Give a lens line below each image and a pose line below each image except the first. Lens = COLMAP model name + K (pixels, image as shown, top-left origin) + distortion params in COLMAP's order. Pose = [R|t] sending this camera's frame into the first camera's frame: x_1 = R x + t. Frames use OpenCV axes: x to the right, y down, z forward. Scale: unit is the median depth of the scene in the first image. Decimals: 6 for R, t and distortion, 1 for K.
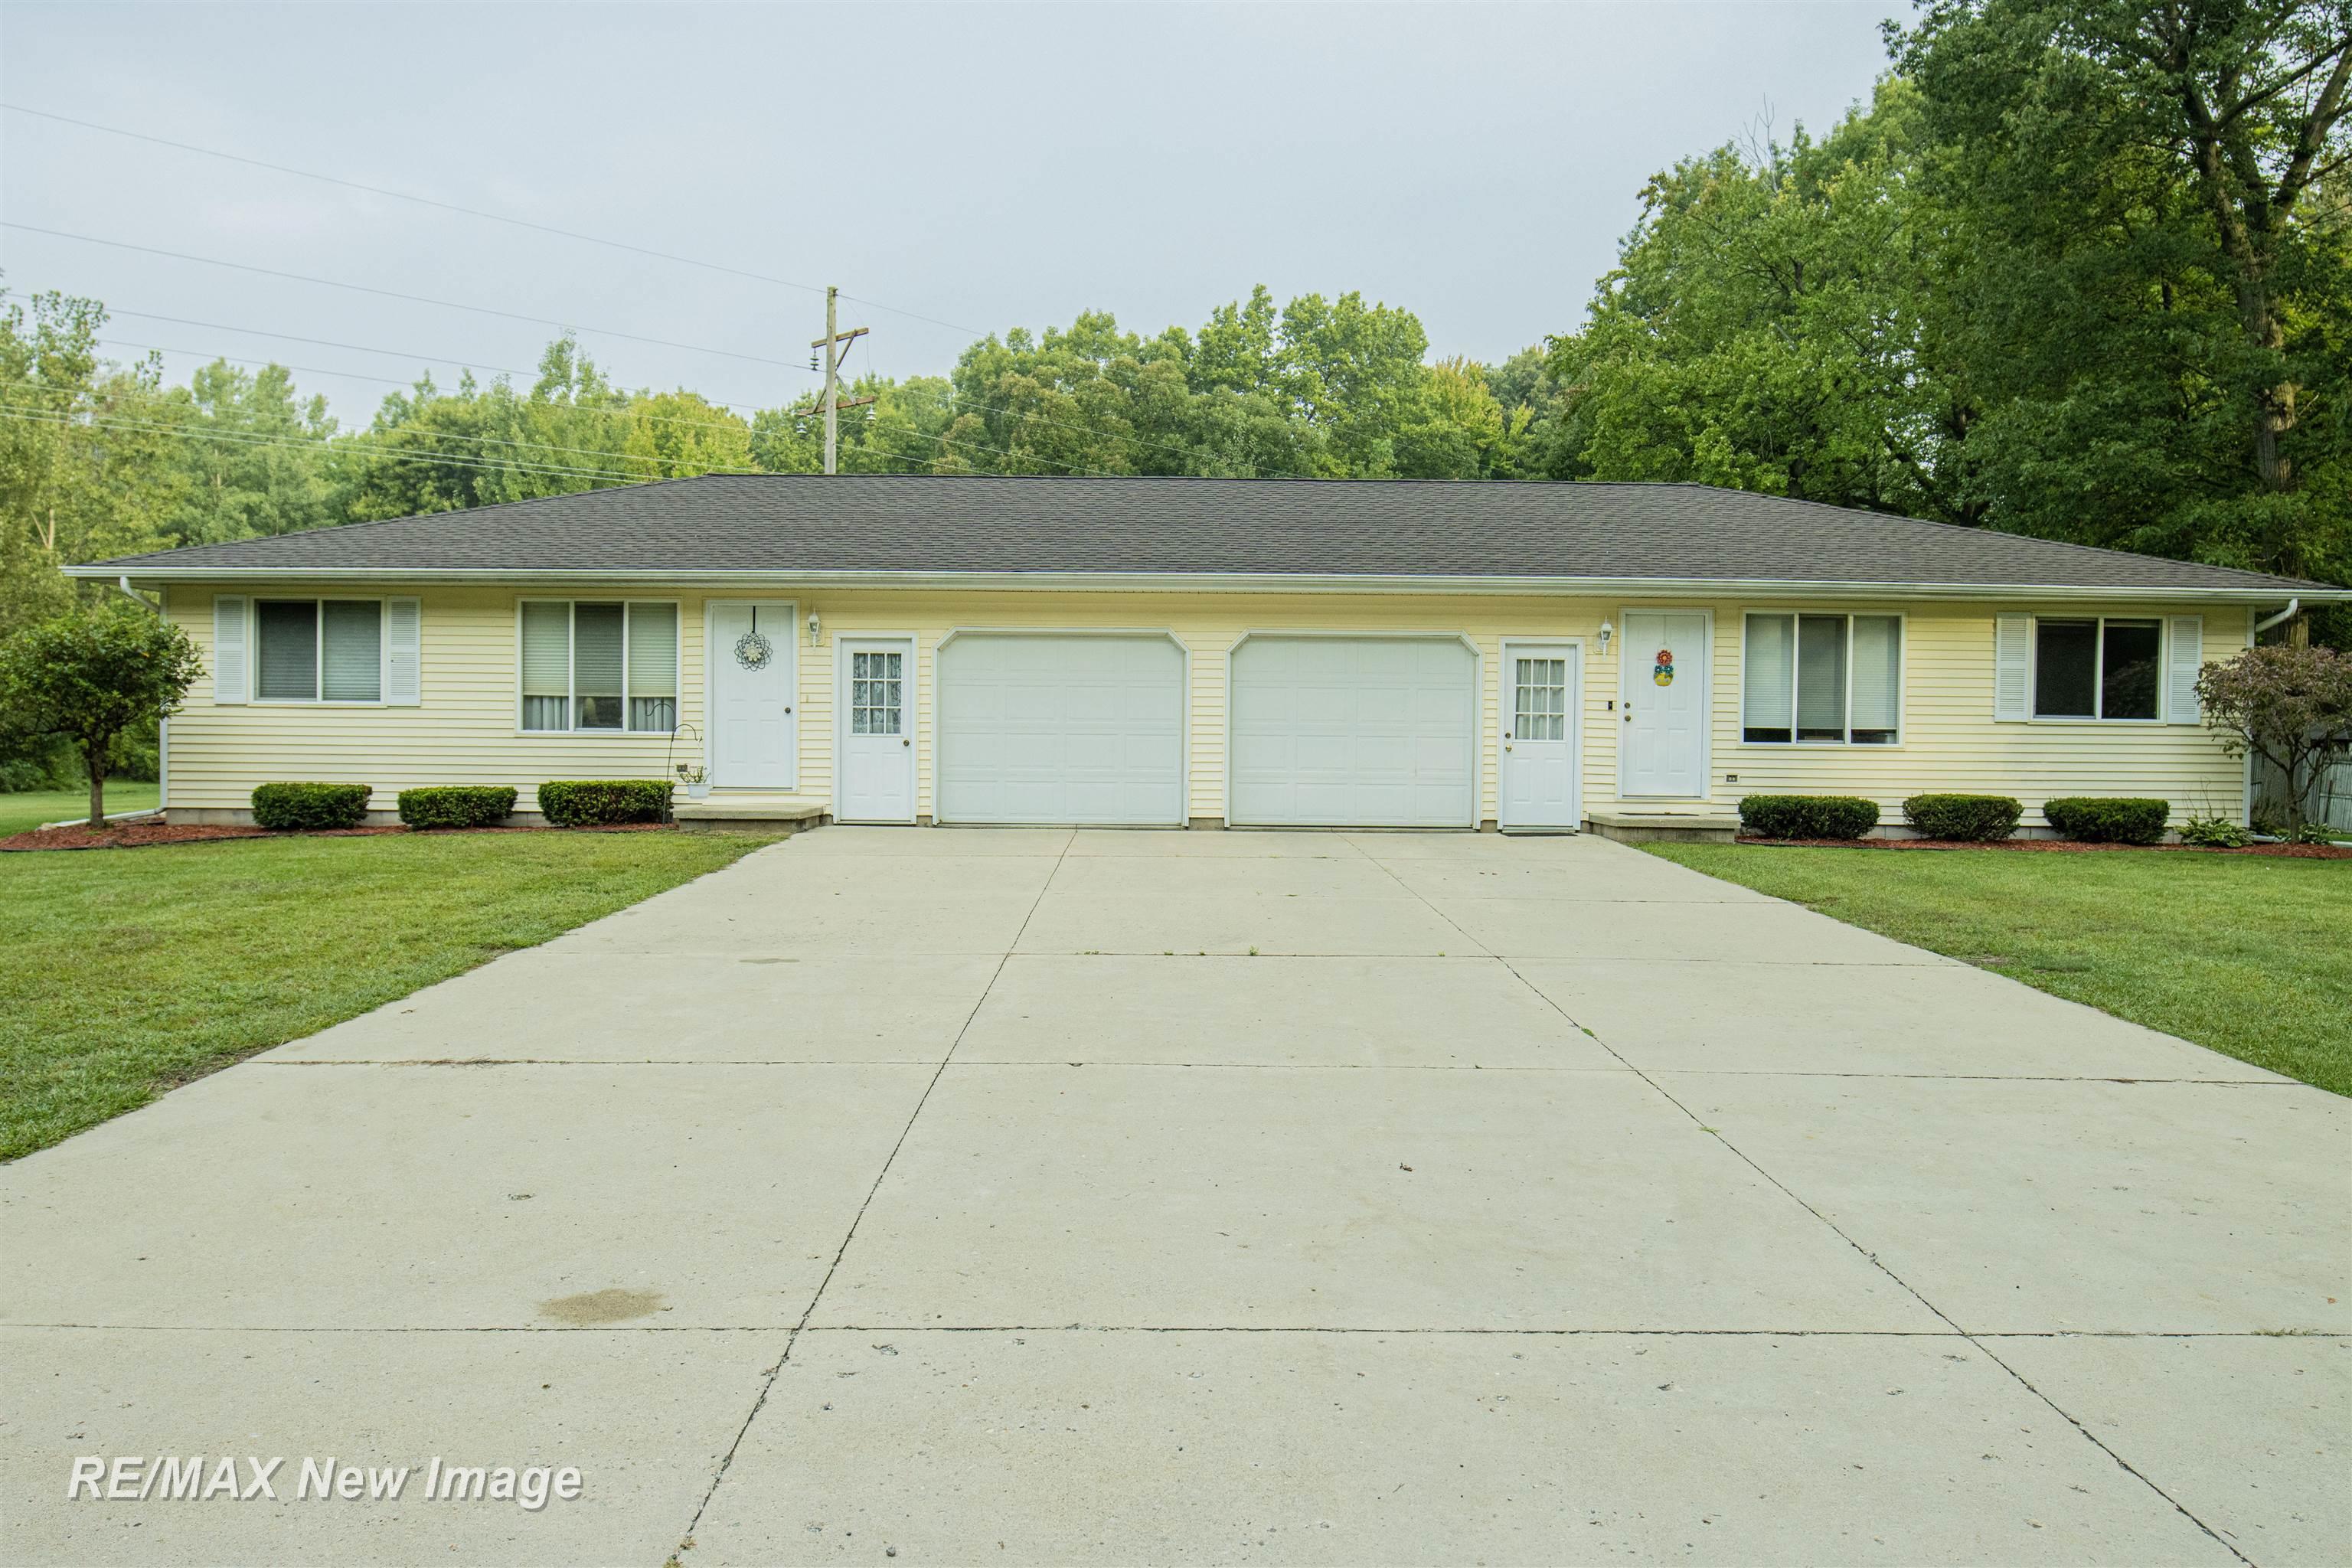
lens RADIAL K [[1810.6, 0, 1176.0], [0, 1810.6, 784.0], [0, 0, 1]] dist [-0.023297, -0.011001]
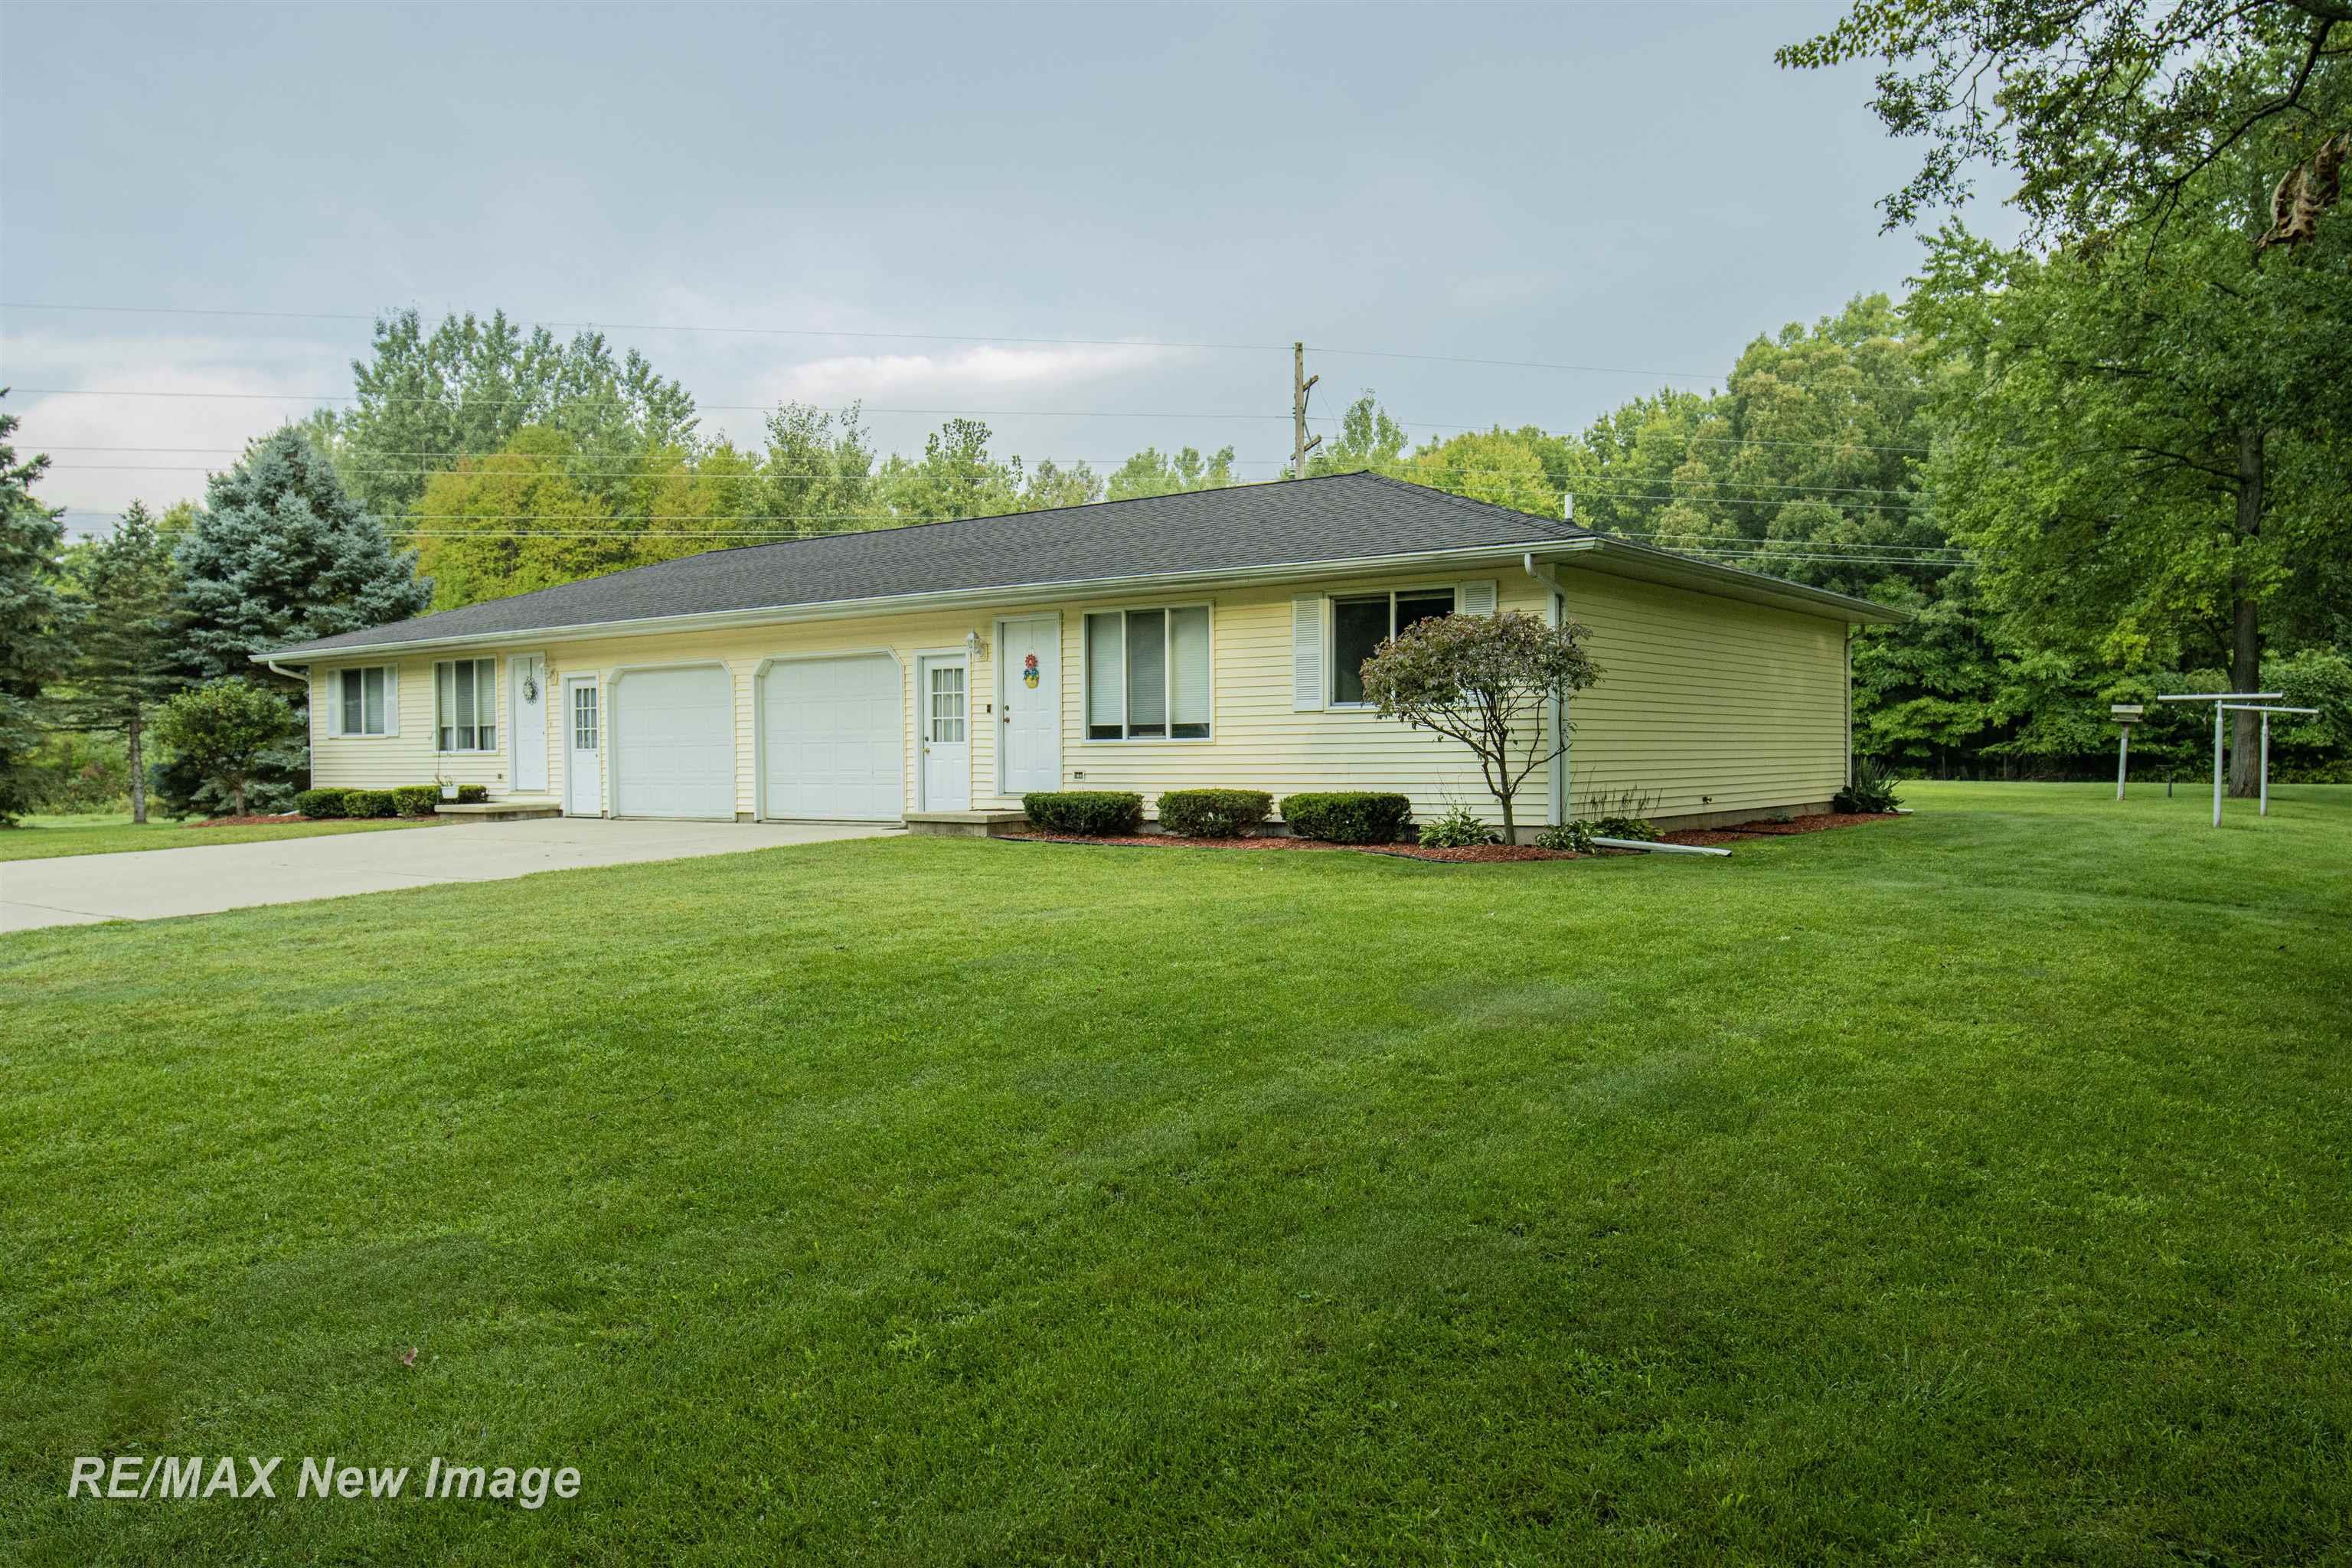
lens RADIAL K [[1733.7, 0, 1176.0], [0, 1733.7, 784.0], [0, 0, 1]] dist [-0.029309, -0.001982]
pose [[0.802185, -0.007935, -0.597023, 0.939508], [0.005603, 0.999968, -0.005761, 0.007965], [0.597050, 0.001277, 0.802203, 0.237800]]
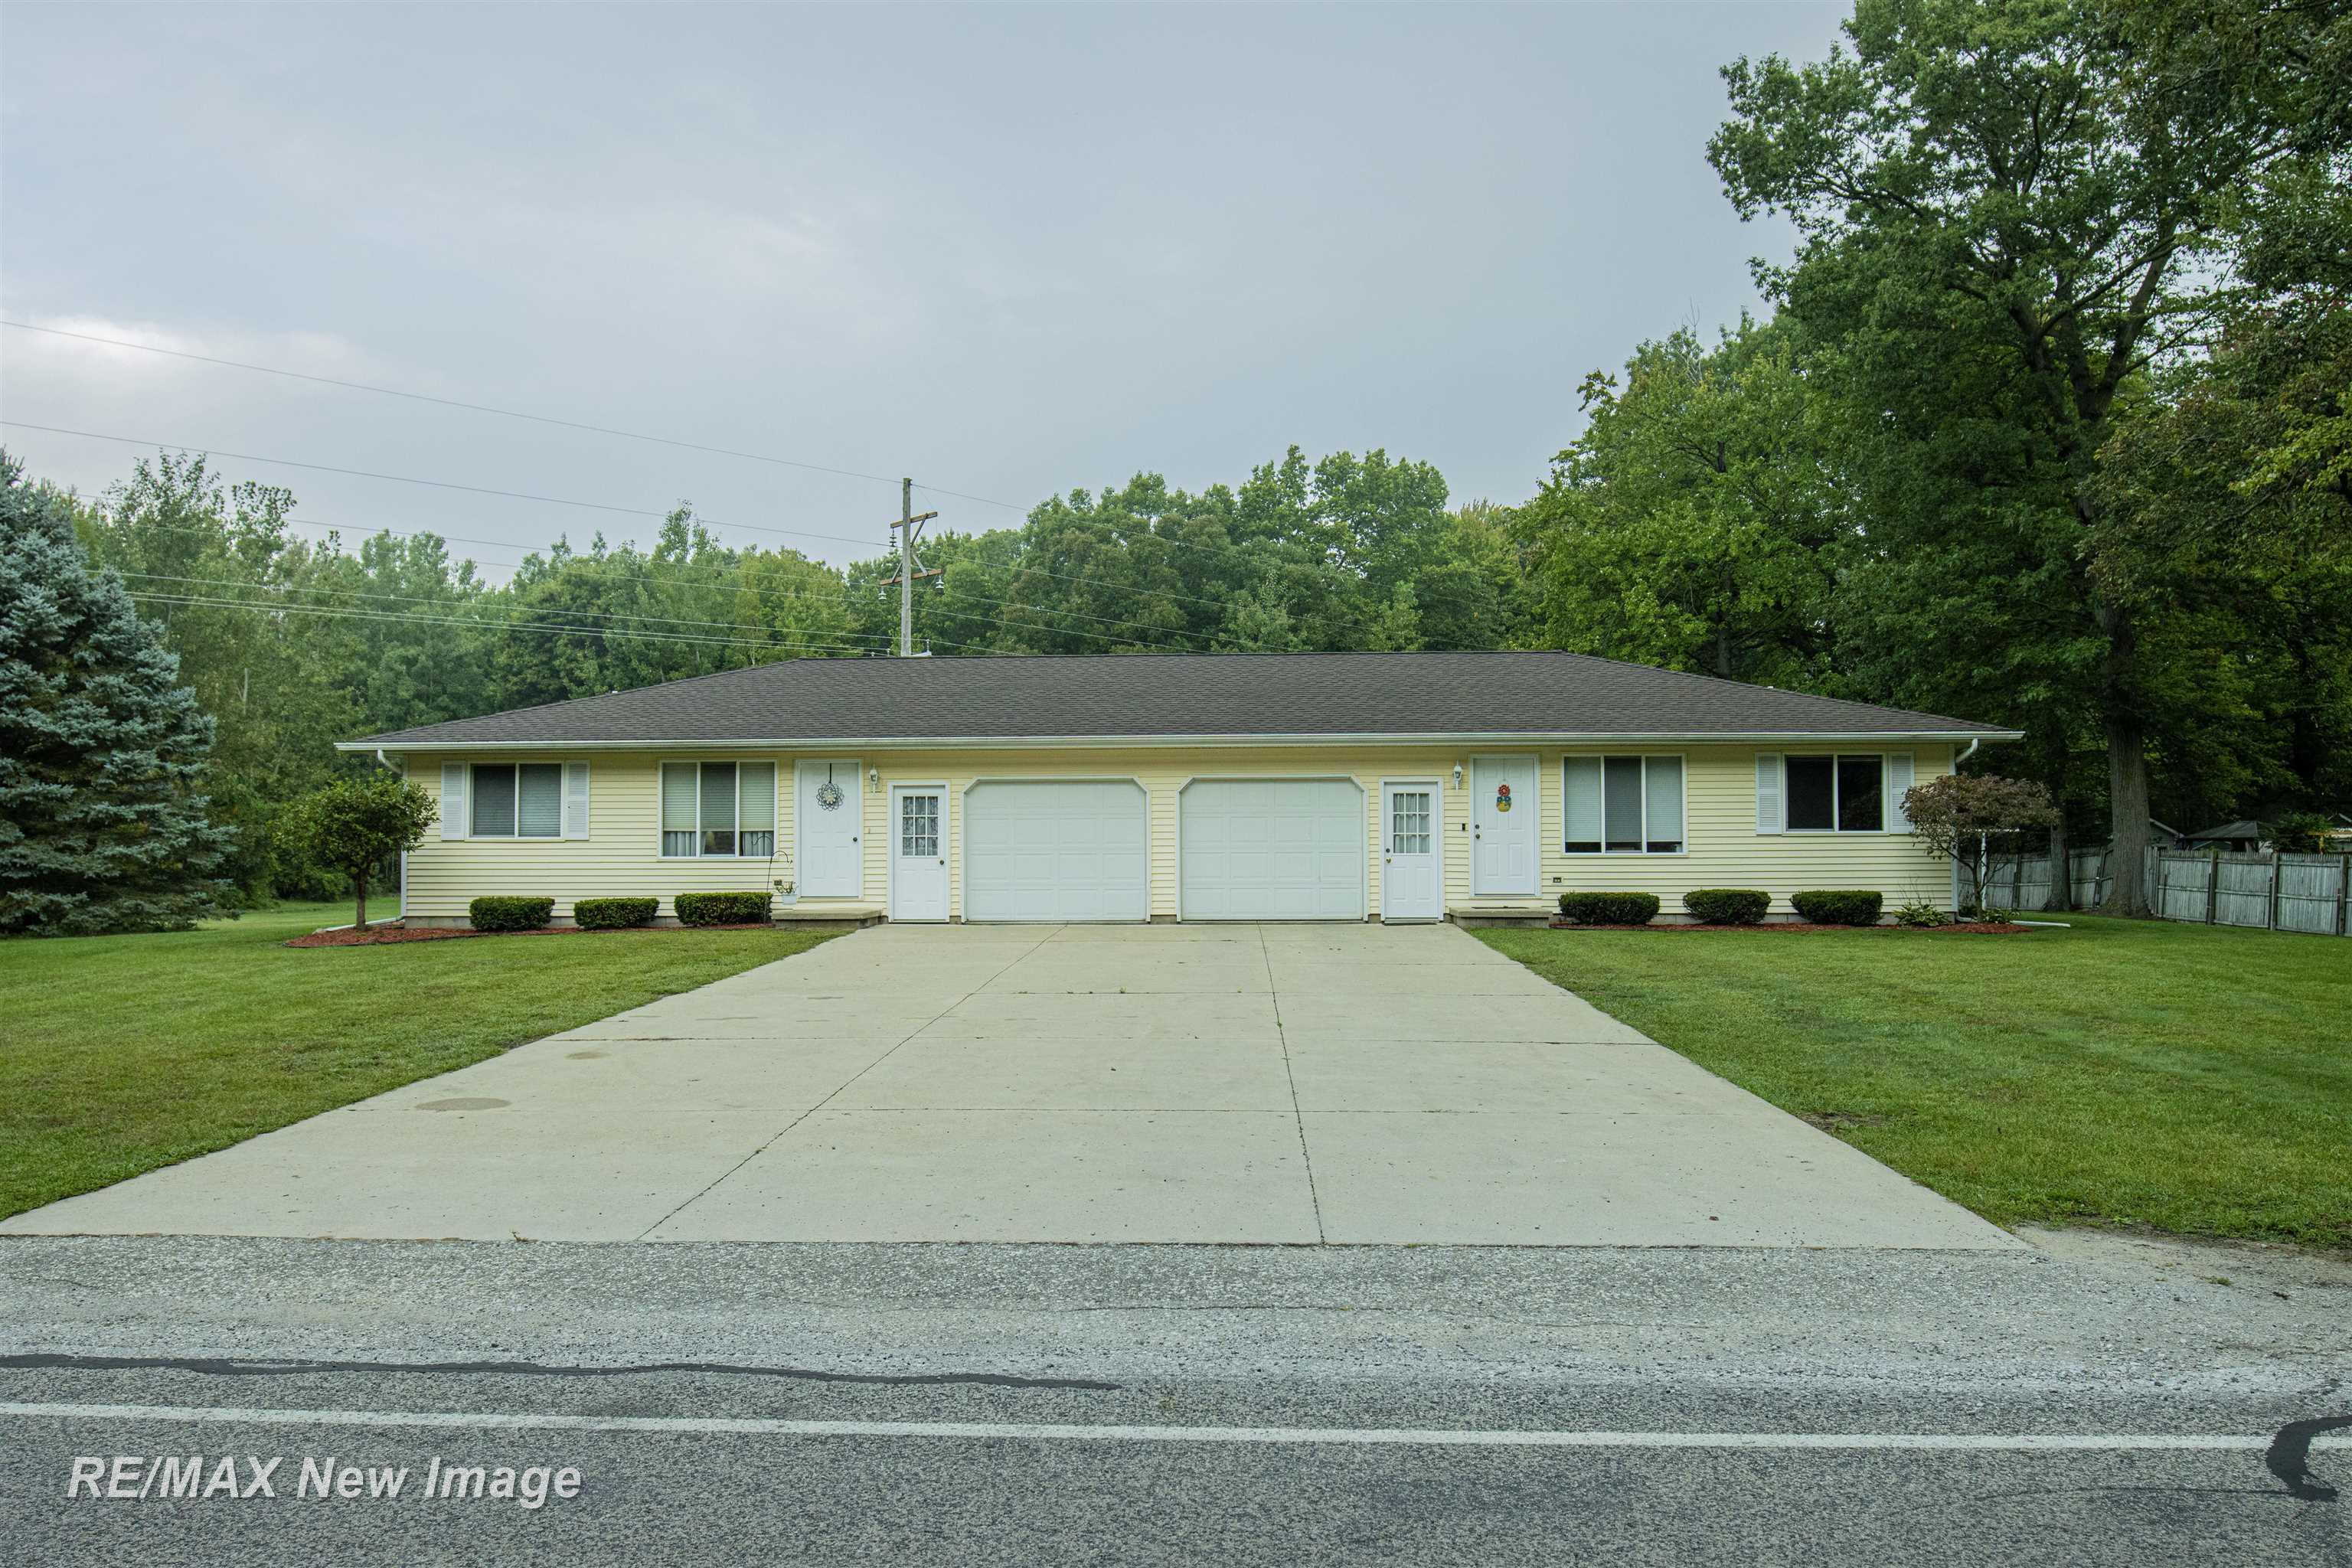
lens RADIAL K [[1733.7, 0, 1176.0], [0, 1733.7, 784.0], [0, 0, 1]] dist [-0.029309, -0.001982]
pose [[0.998879, -0.015806, -0.044614, 0.084717], [0.012941, 0.997879, -0.063789, 0.003891], [0.045528, 0.063140, 0.996966, -0.288575]]
